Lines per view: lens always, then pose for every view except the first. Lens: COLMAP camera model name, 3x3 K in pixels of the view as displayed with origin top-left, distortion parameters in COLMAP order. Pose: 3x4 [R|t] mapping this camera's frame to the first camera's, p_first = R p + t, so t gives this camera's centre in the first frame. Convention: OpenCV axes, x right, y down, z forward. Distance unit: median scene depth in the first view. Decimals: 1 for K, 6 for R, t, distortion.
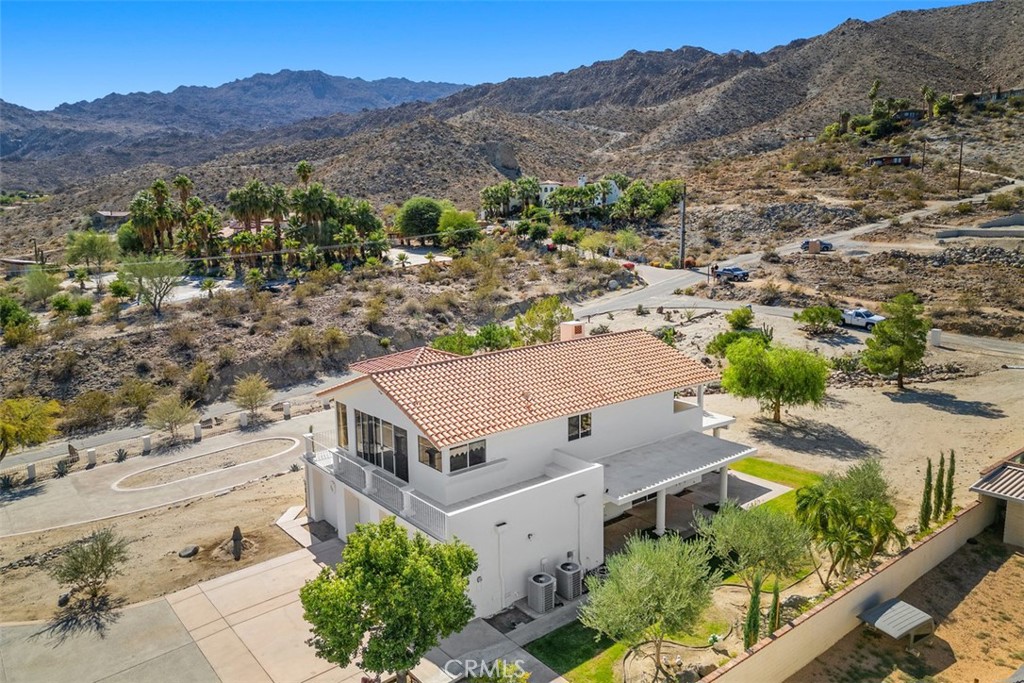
lens RADIAL K [[678.8, 0, 526.1], [0, 678.8, 342.4], [0, 0, 1]] dist [0.067501, -0.063061]
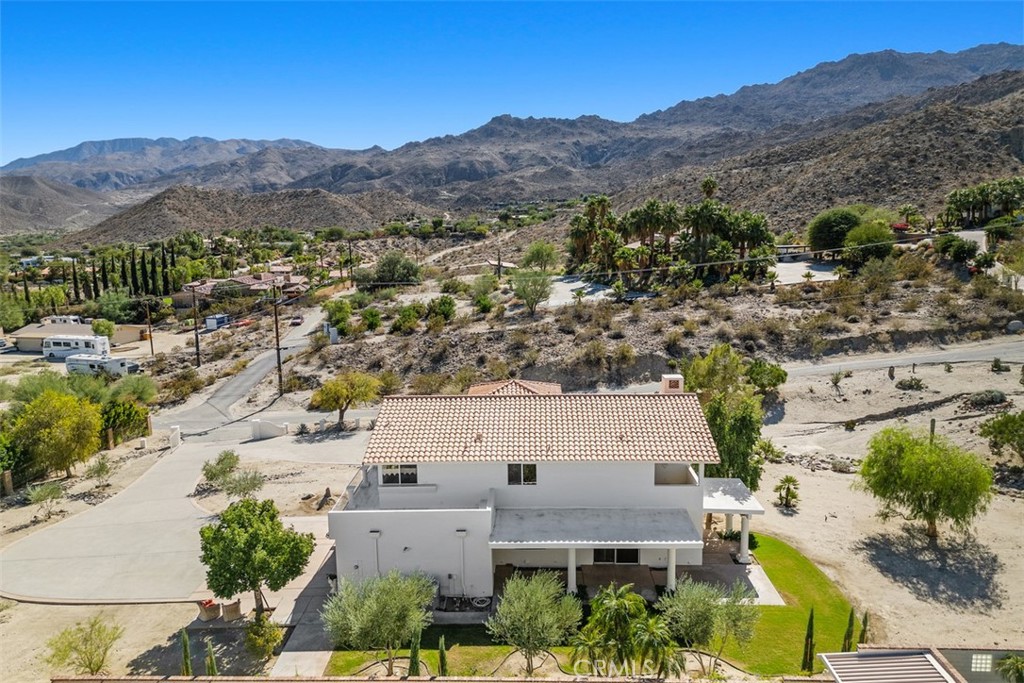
lens RADIAL K [[678.8, 0, 526.1], [0, 678.8, 342.4], [0, 0, 1]] dist [0.067501, -0.063061]
pose [[0.784337, 0.111679, -0.610200, 0.137826], [-0.113141, 0.992916, 0.036294, -0.024746], [0.609930, 0.040572, 0.791416, 0.019806]]
